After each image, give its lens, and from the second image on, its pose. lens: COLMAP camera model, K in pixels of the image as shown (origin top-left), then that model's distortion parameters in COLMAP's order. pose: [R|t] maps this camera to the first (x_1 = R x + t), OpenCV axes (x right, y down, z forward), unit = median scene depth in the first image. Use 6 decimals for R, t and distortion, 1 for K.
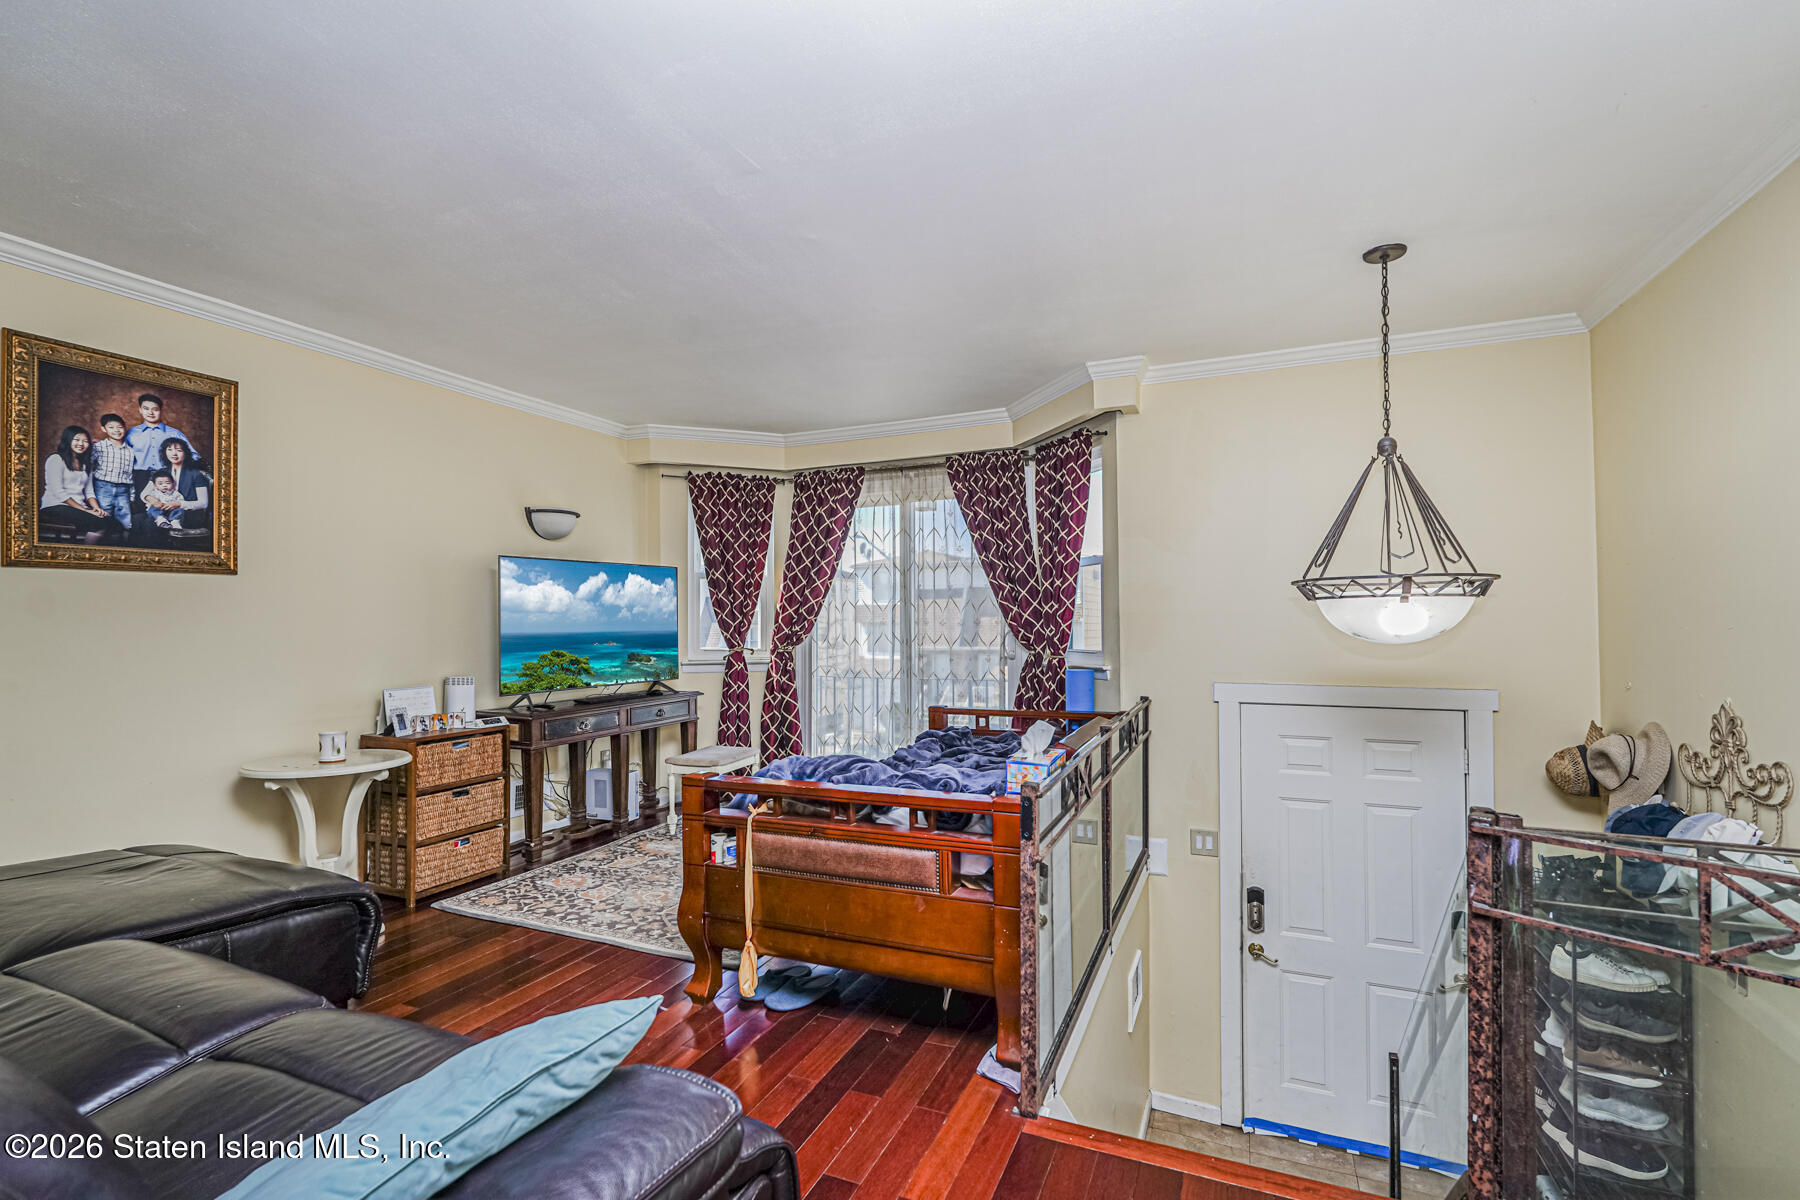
lens RADIAL K [[820.7, 0, 897.6], [0, 820.7, 606.4], [0, 0, 1]] dist [0.000335, 0.002430]
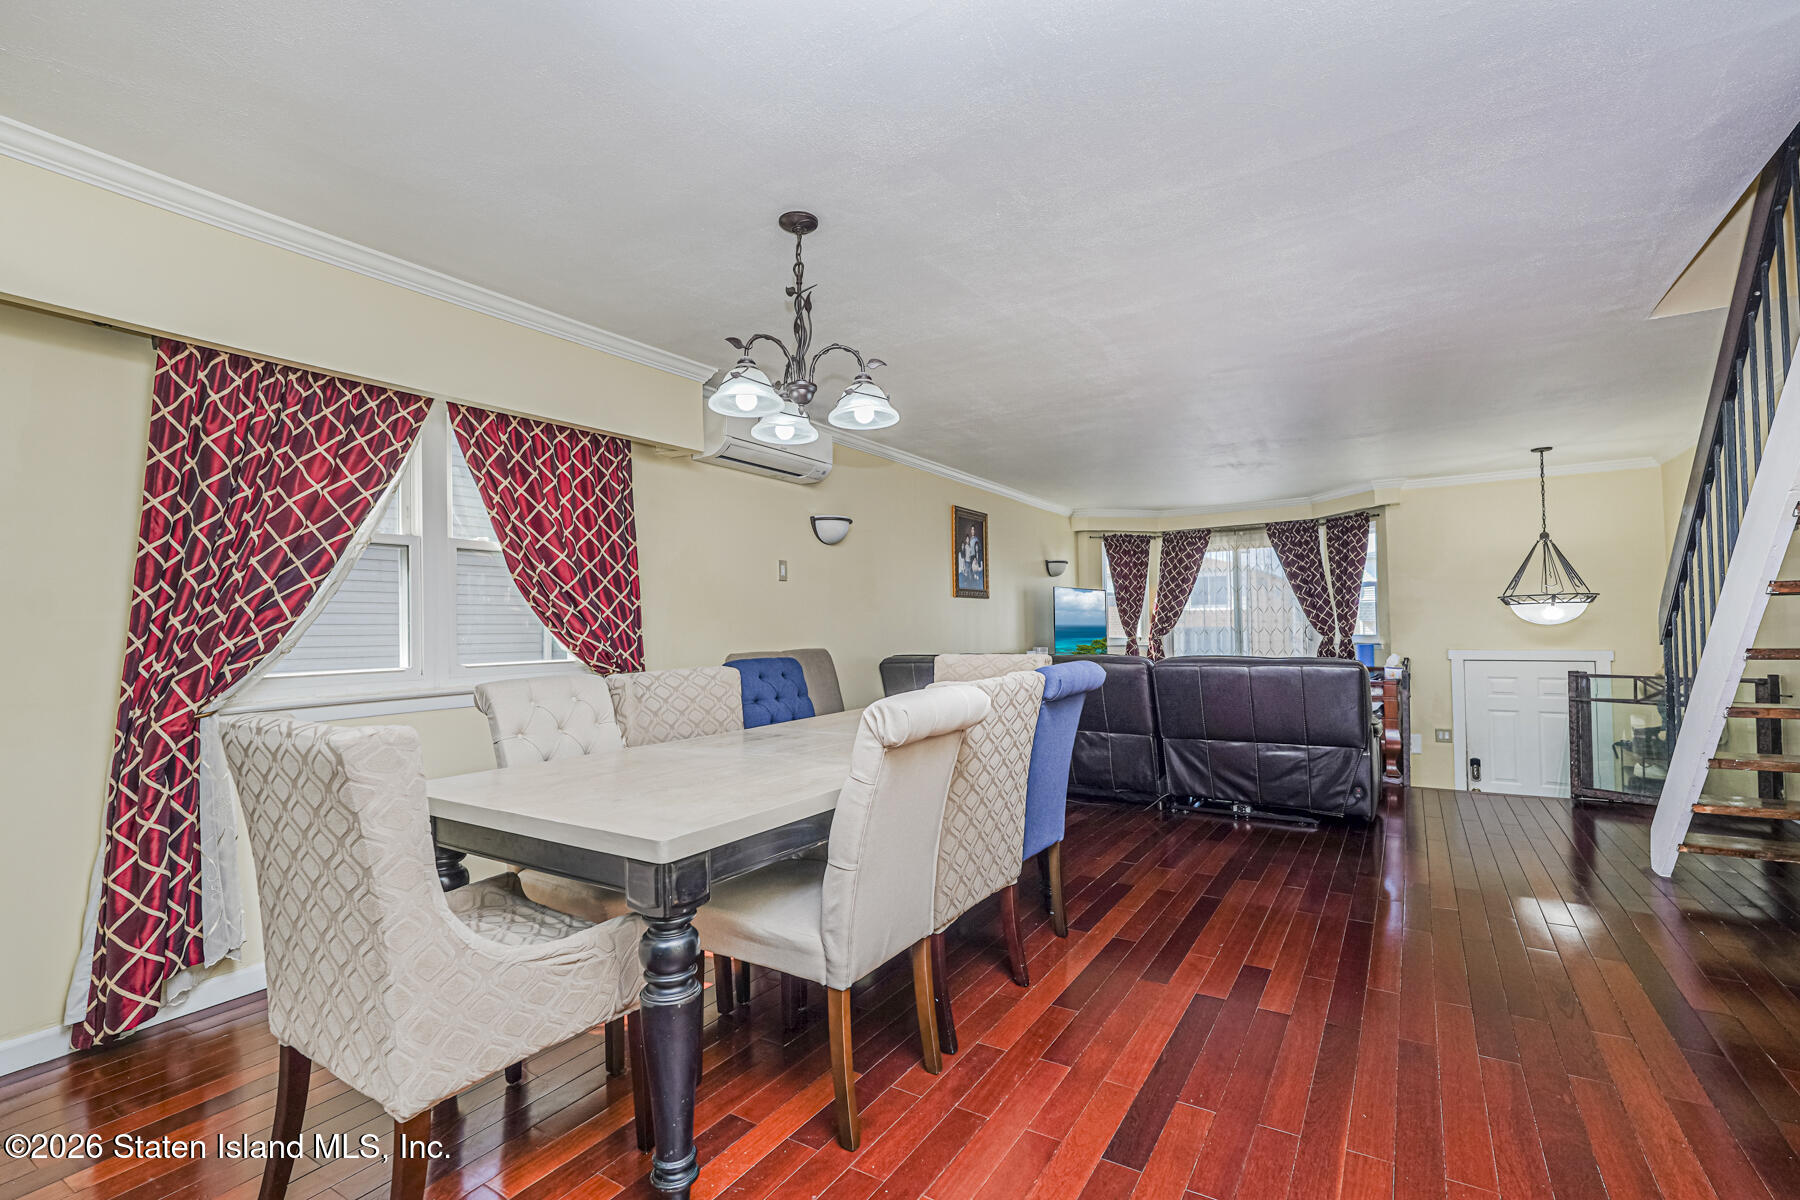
lens RADIAL K [[820.7, 0, 899.3], [0, 820.7, 605.2], [0, 0, 1]] dist [0.000335, 0.002430]
pose [[0.988130, -0.010102, -0.153285, -0.457293], [0.008245, 0.999885, -0.012749, 0.003910], [0.153396, 0.011334, 0.988100, -0.847304]]
